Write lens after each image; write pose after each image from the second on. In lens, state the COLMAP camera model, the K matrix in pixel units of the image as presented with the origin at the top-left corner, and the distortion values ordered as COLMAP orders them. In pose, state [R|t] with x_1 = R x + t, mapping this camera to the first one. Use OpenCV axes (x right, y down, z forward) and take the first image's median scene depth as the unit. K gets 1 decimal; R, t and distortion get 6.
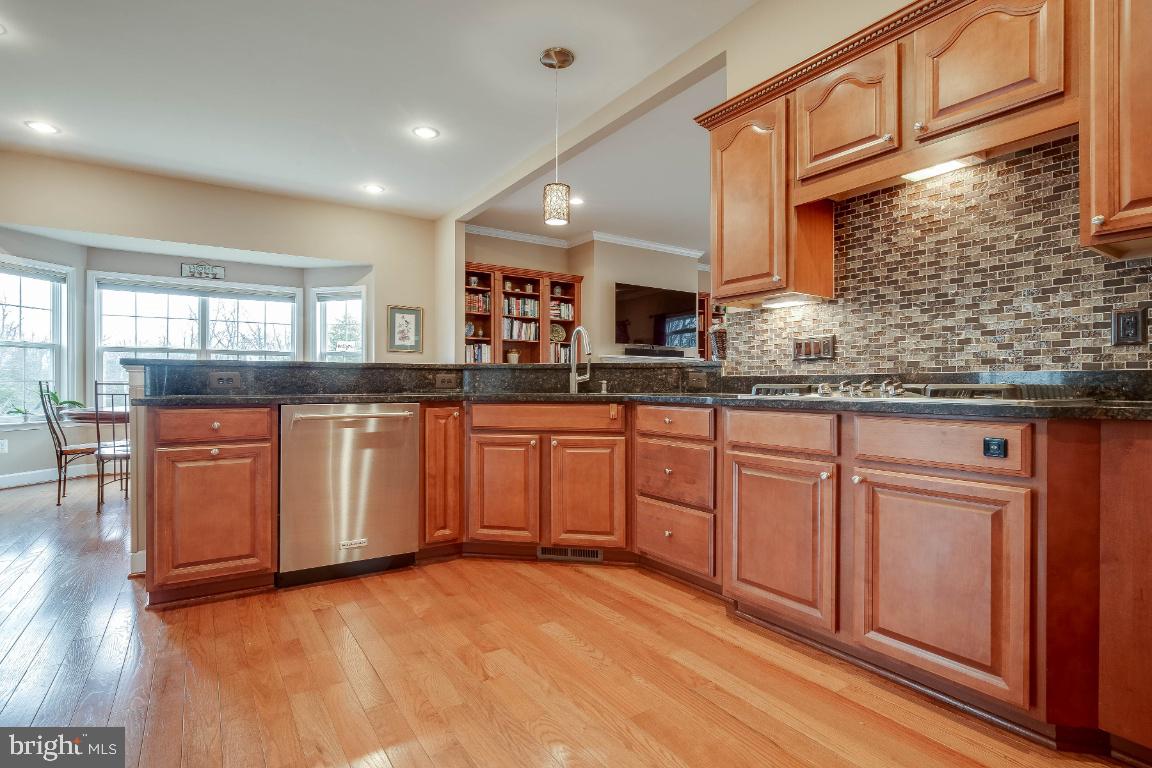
lens RADIAL K [[566.6, 0, 574.3], [0, 566.6, 381.7], [0, 0, 1]] dist [-0.011313, 0.003773]
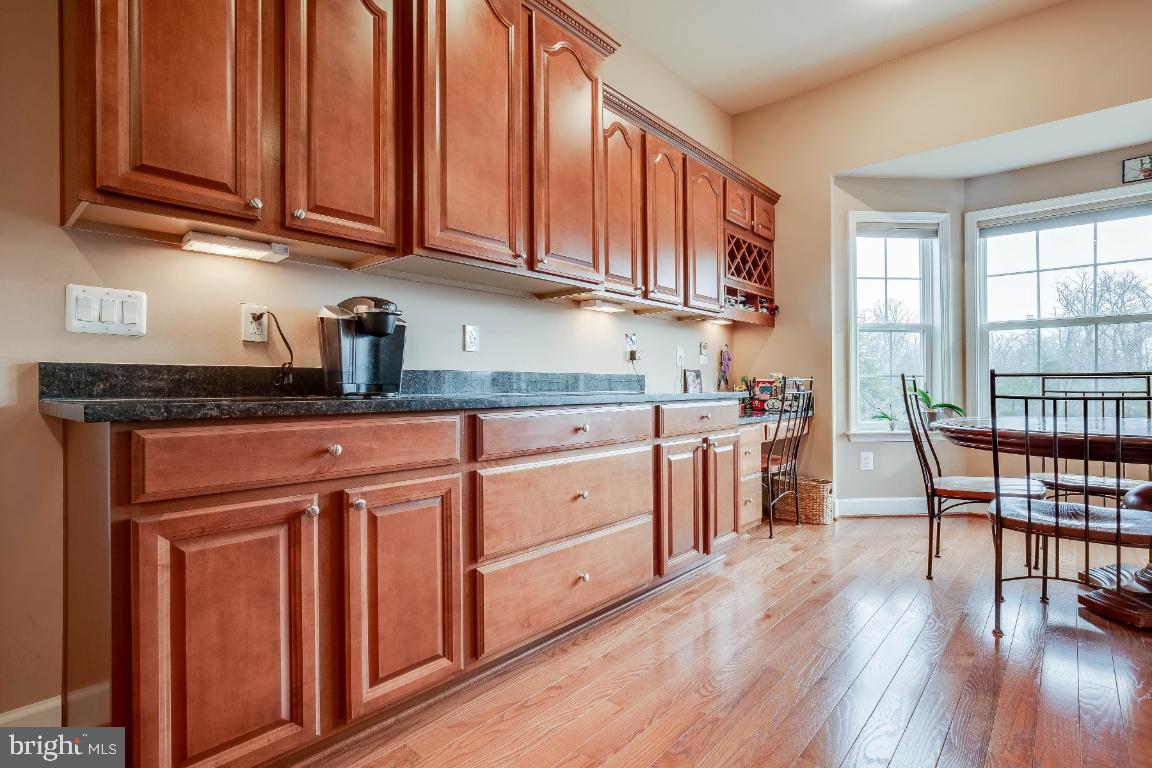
lens RADIAL K [[566.6, 0, 576.2], [0, 566.6, 386.8], [0, 0, 1]] dist [-0.011313, 0.003773]
pose [[0.258612, 0.001103, -0.965981, -0.535020], [0.012766, 0.999908, 0.004560, 0.008023], [0.965897, -0.013511, 0.258574, 0.596456]]
